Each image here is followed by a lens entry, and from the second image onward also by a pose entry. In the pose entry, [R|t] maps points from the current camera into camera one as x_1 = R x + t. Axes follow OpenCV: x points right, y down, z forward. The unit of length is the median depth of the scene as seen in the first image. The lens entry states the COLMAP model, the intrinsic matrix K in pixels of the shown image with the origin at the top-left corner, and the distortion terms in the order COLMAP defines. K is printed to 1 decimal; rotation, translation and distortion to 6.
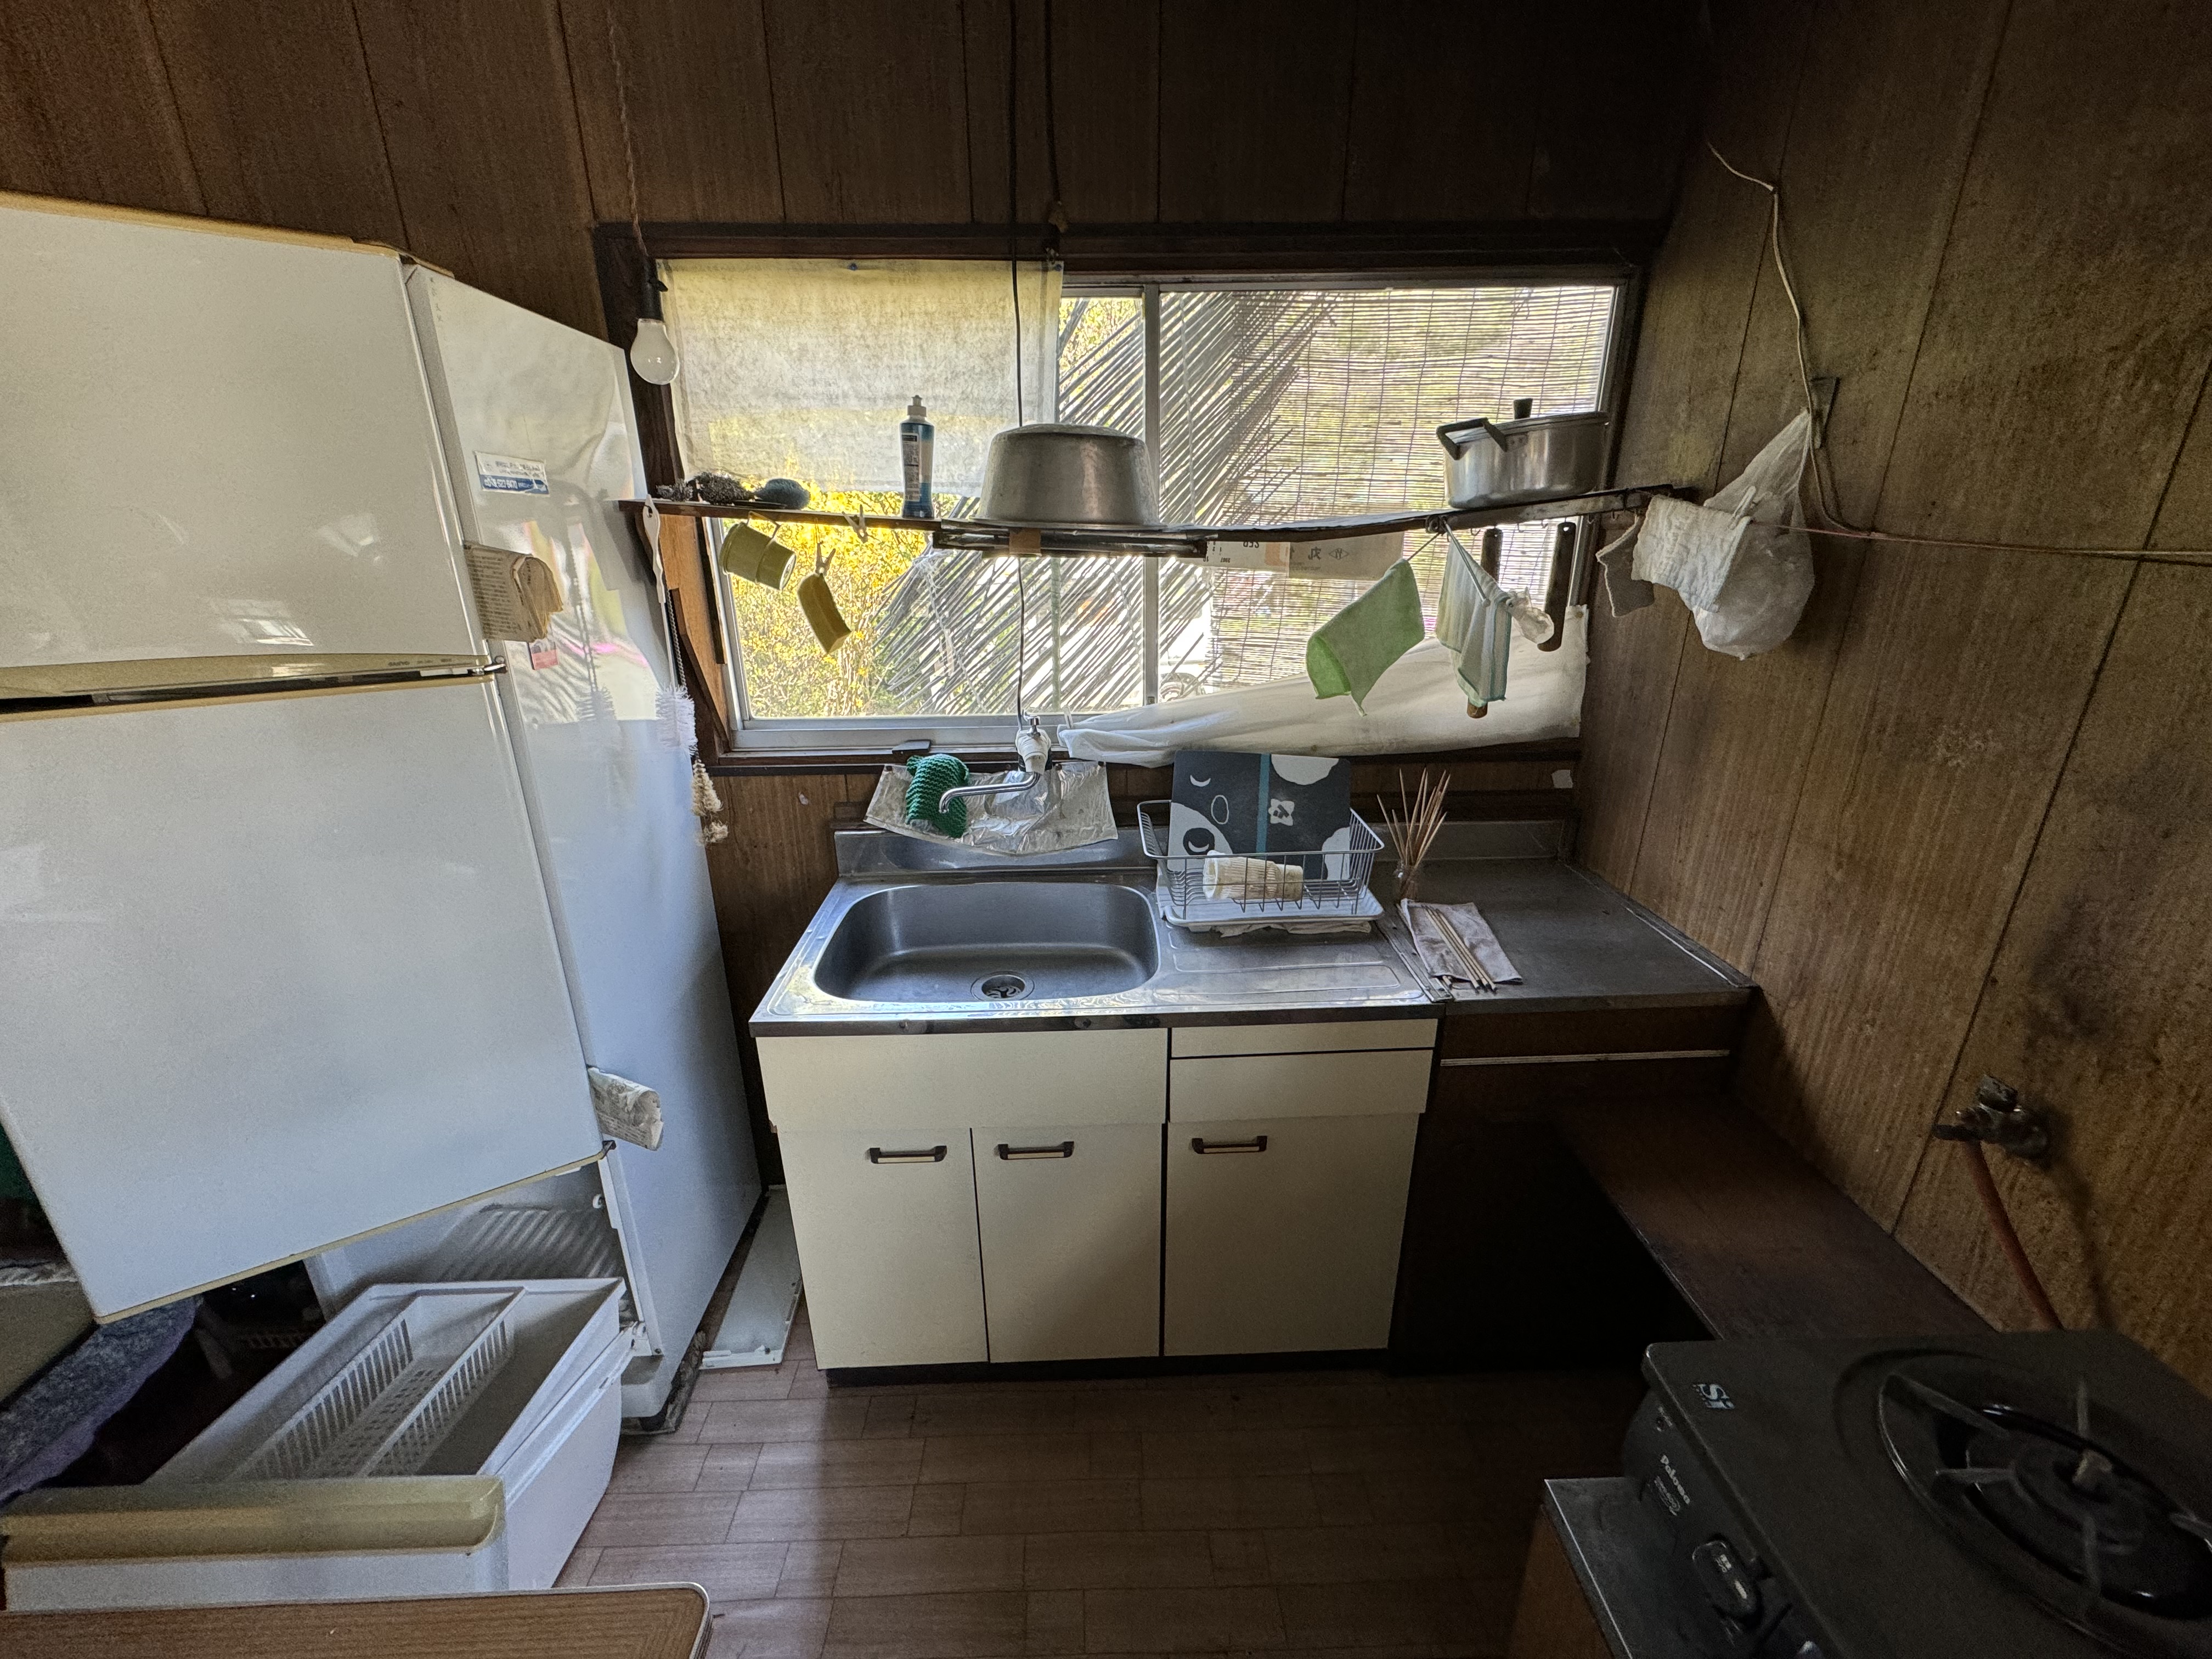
lens RADIAL K [[884.2, 0, 1110.0], [0, 884.2, 831.3], [0, 0, 1]] dist [0.000529, 0.000053]
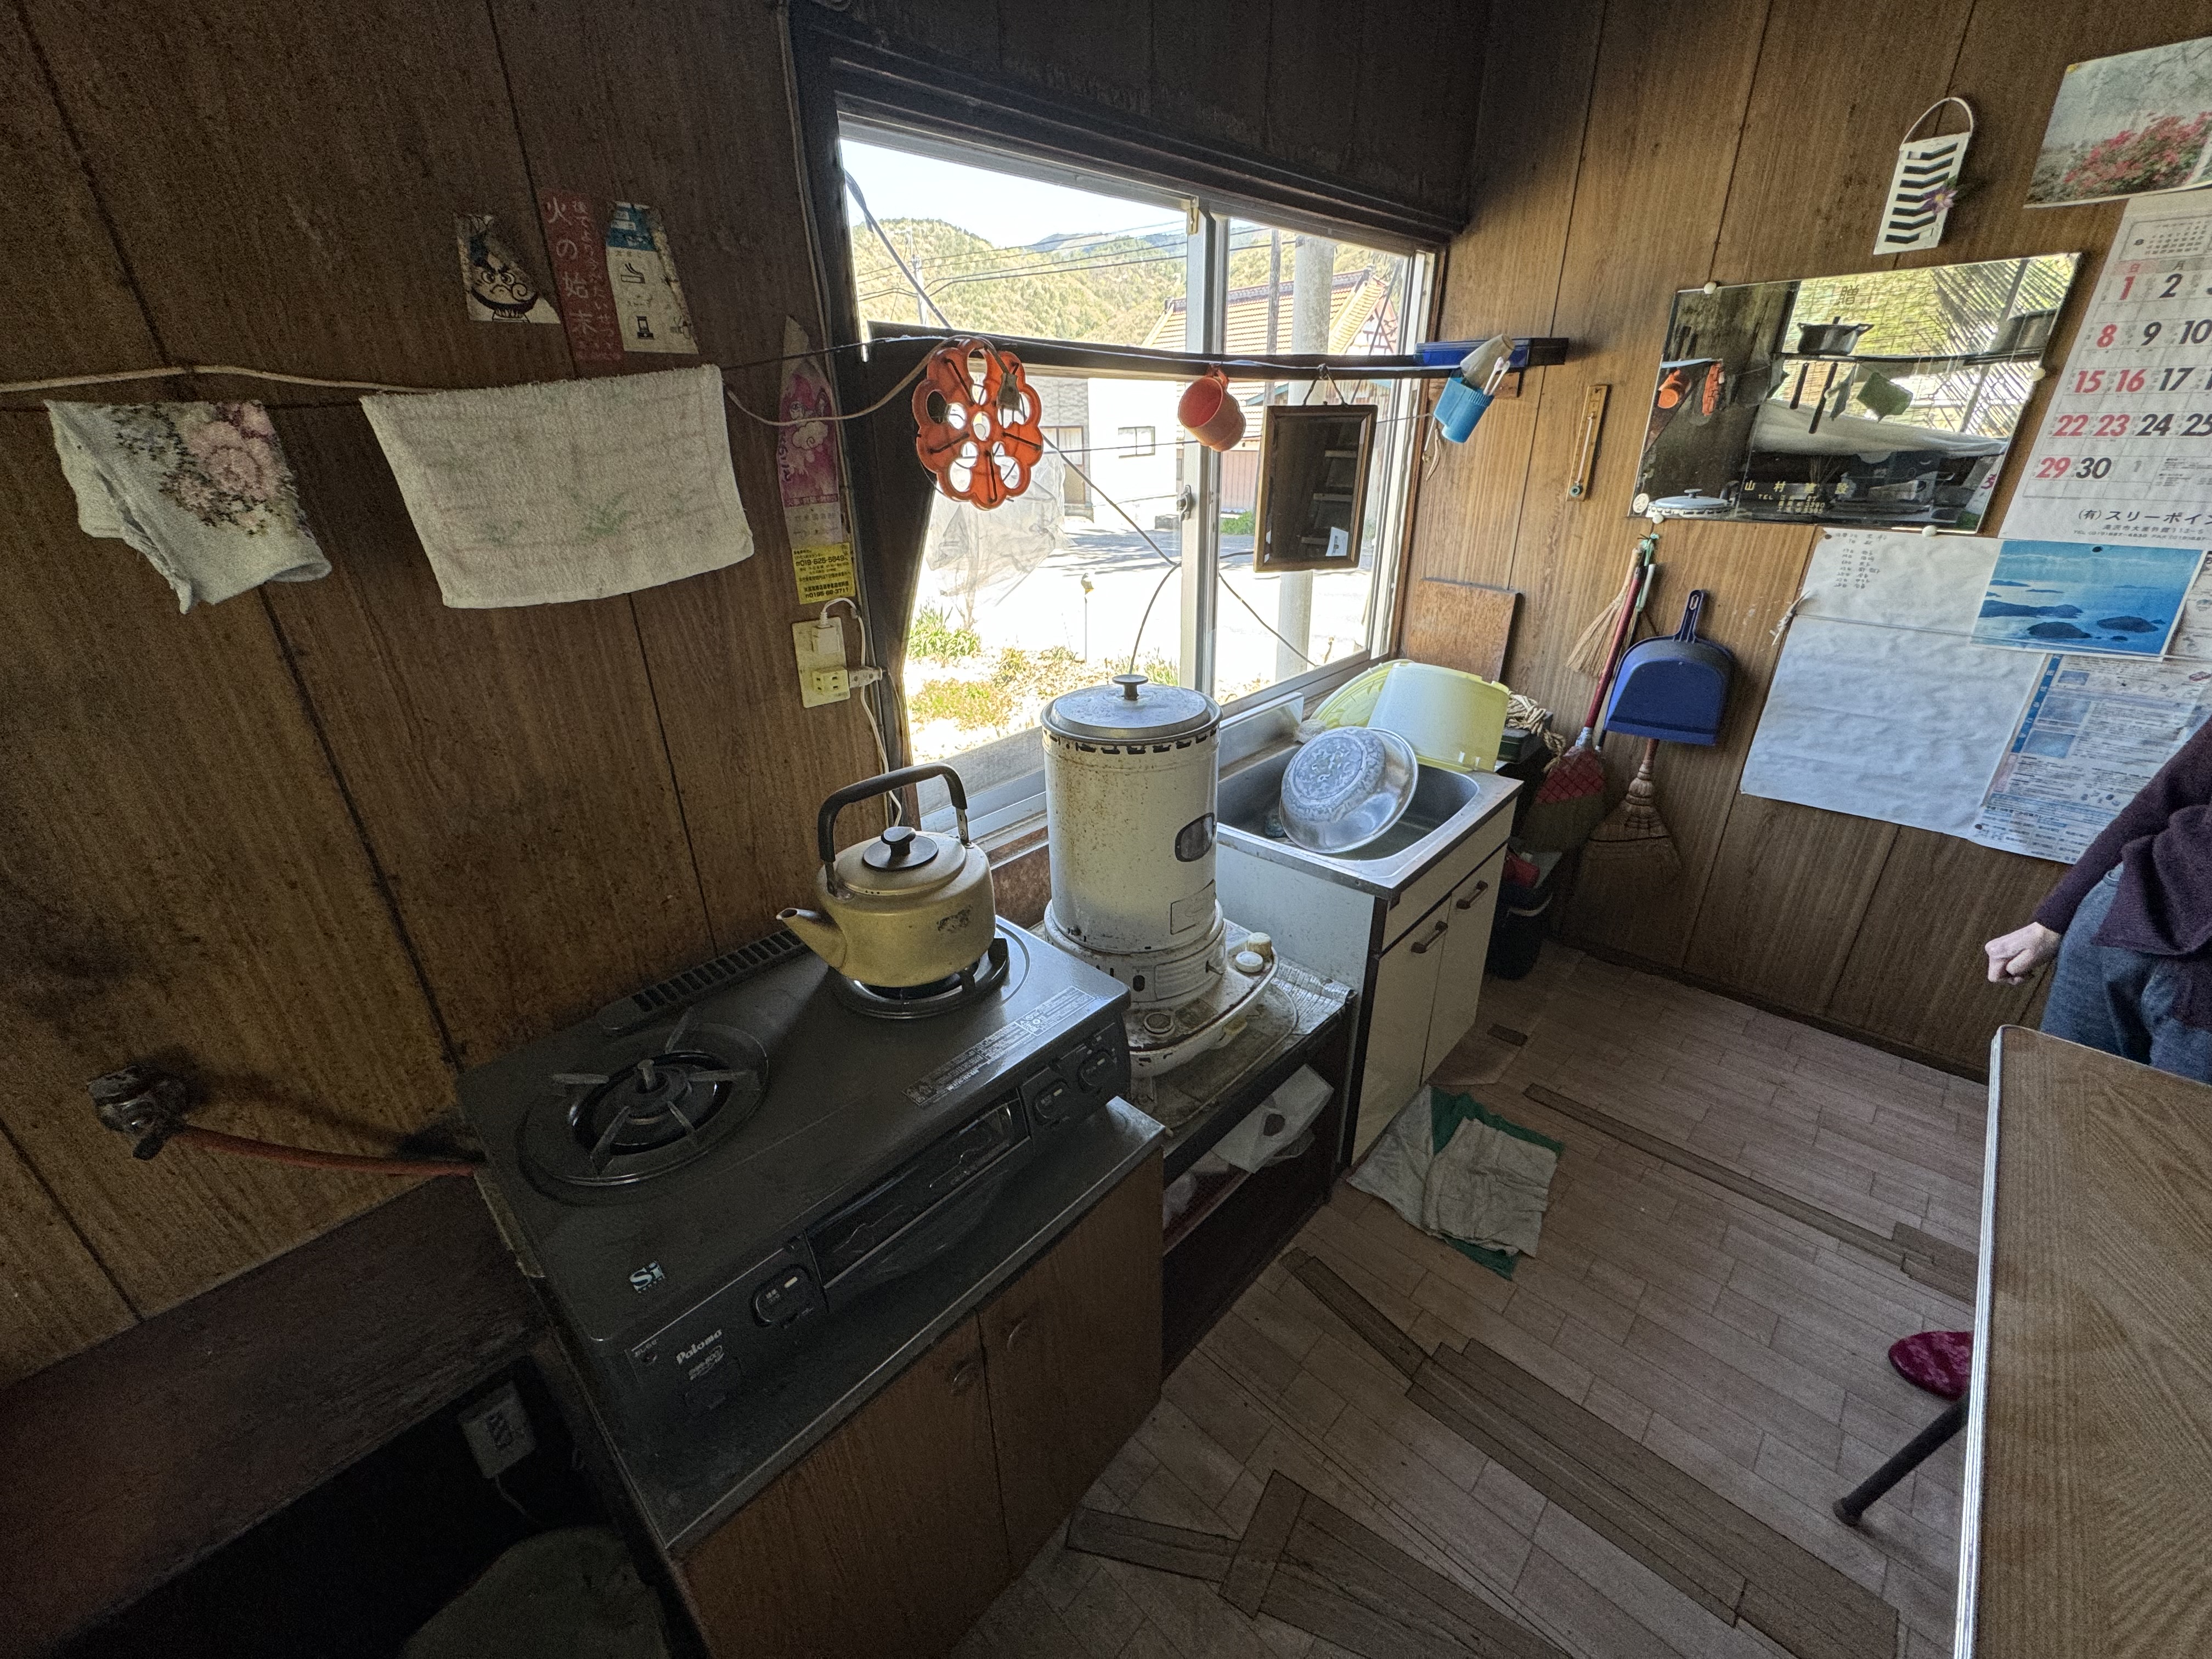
lens RADIAL K [[884.2, 0, 1111.3], [0, 884.2, 836.0], [0, 0, 1]] dist [0.000529, 0.000053]
pose [[-0.713750, -0.275853, 0.643790, -0.151607], [0.252196, 0.756299, 0.603663, -0.161438], [-0.653420, 0.593225, -0.470240, 0.691046]]
